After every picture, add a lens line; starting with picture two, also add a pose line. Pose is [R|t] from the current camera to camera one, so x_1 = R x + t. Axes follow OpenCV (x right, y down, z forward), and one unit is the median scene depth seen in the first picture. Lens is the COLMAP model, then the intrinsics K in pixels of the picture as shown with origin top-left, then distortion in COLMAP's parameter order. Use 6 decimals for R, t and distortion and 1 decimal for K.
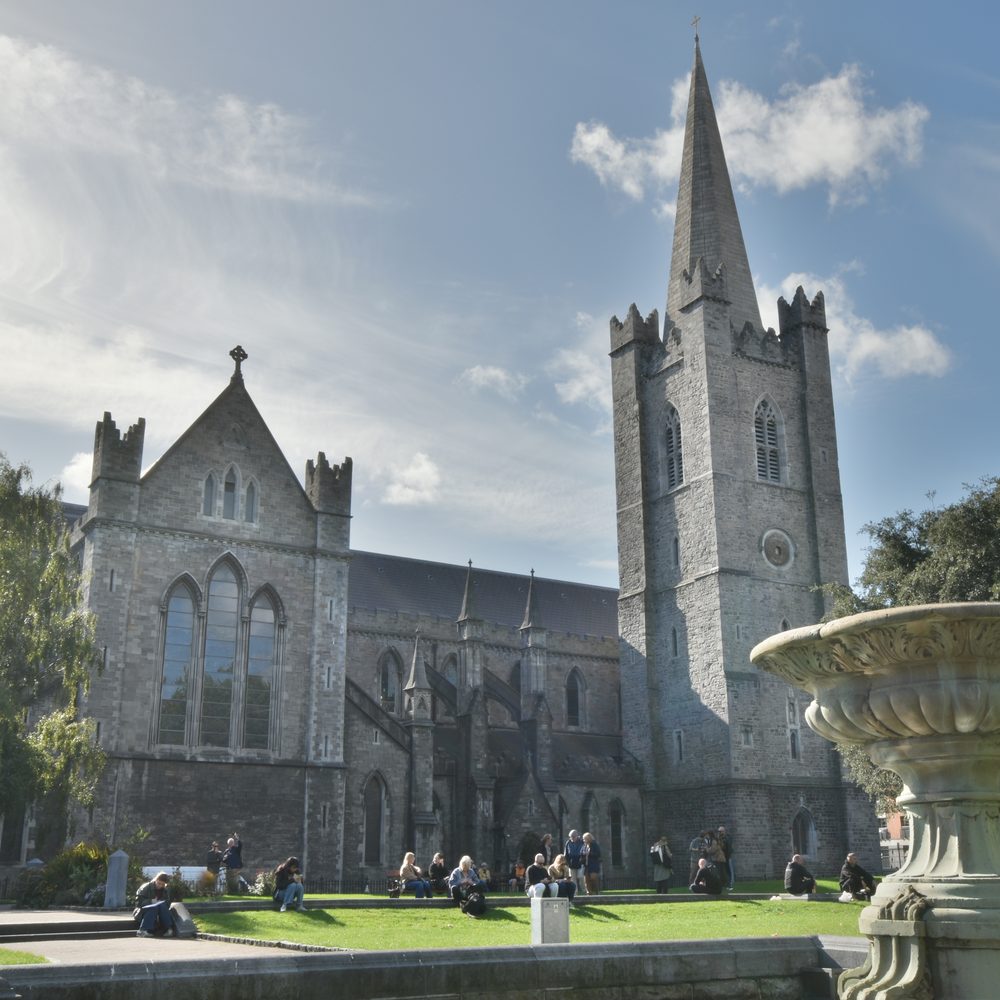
lens RADIAL K [[1219.1, 0, 494.9], [0, 1219.1, 503.9], [0, 0, 1]] dist [0.009118, 0.000000]
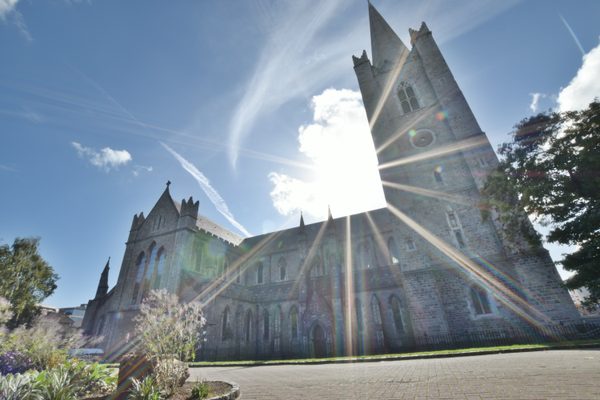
lens RADIAL K [[263.8, 0, 300.1], [0, 263.8, 199.2], [0, 0, 1]] dist [-0.026078, -0.000121]
pose [[0.555635, -0.423163, -0.715684, 0.403929], [0.289089, 0.905410, -0.310902, 0.203457], [0.779550, -0.034149, 0.625409, 0.669269]]
